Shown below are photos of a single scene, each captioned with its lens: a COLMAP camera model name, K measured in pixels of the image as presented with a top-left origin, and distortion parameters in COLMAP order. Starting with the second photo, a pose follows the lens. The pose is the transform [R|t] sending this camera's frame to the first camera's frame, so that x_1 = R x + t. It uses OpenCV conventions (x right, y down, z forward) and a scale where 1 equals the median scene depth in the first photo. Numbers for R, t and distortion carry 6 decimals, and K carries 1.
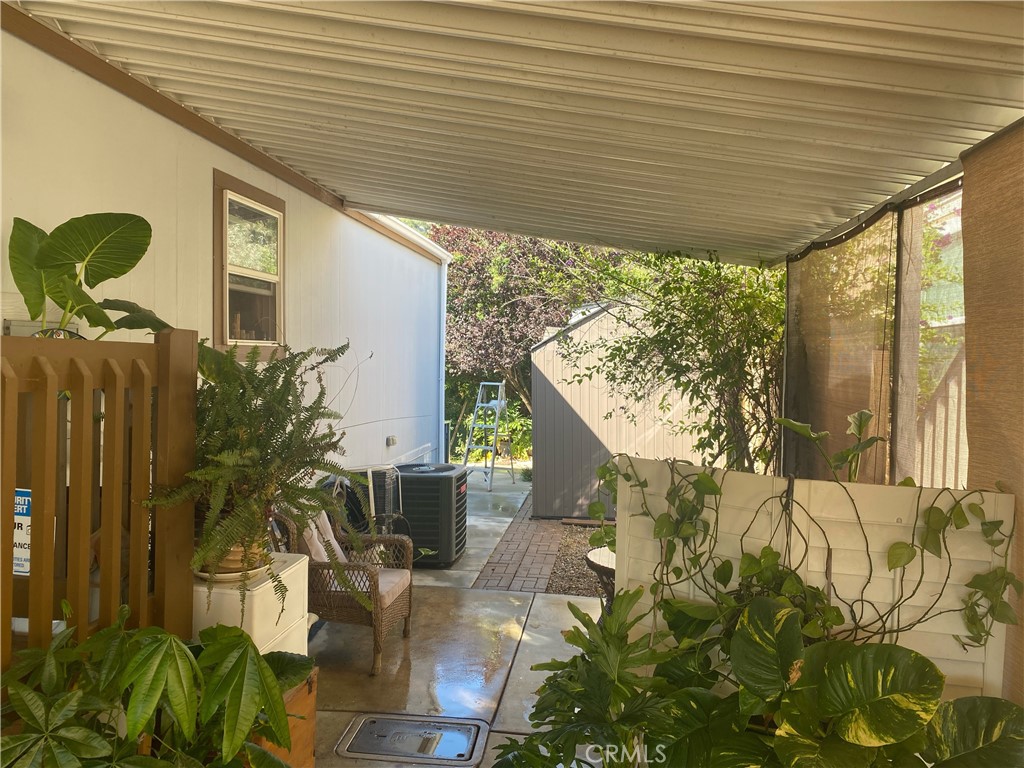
lens RADIAL K [[762.0, 0, 512.0], [0, 762.0, 384.0], [0, 0, 1]] dist [0.003366, -0.004015]
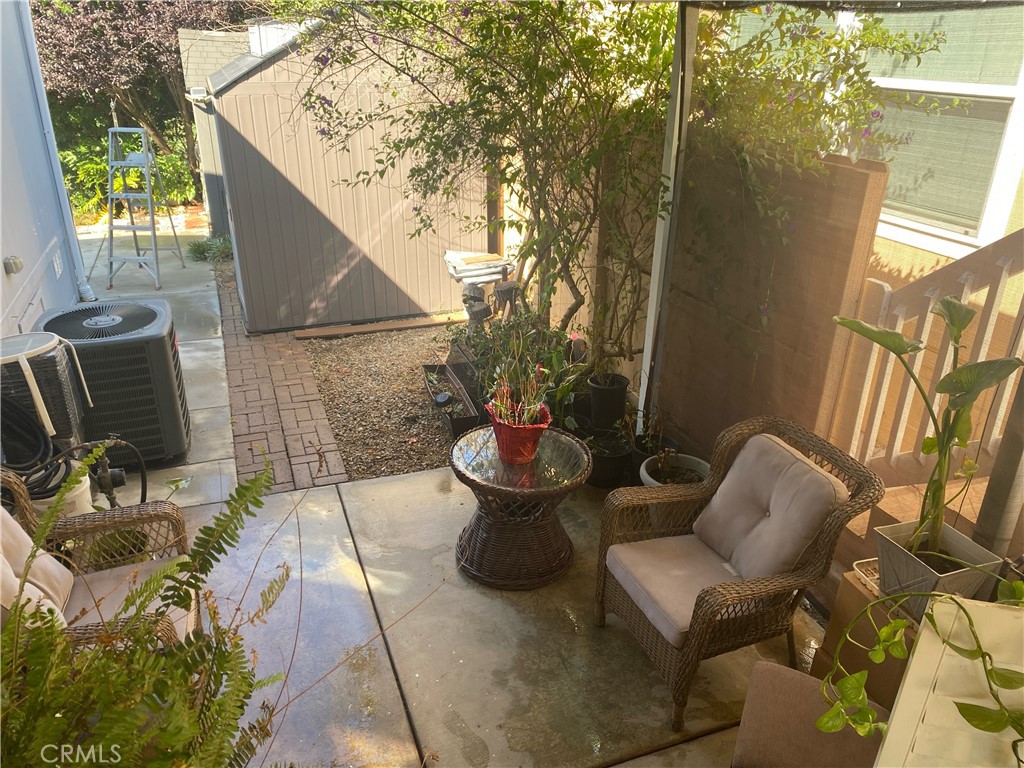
lens RADIAL K [[762.0, 0, 512.0], [0, 762.0, 384.0], [0, 0, 1]] dist [0.003366, -0.004015]
pose [[0.873255, -0.193906, 0.447019, -0.116727], [0.002565, 0.919223, 0.393728, -0.091684], [-0.487256, -0.342679, 0.803214, 0.323150]]
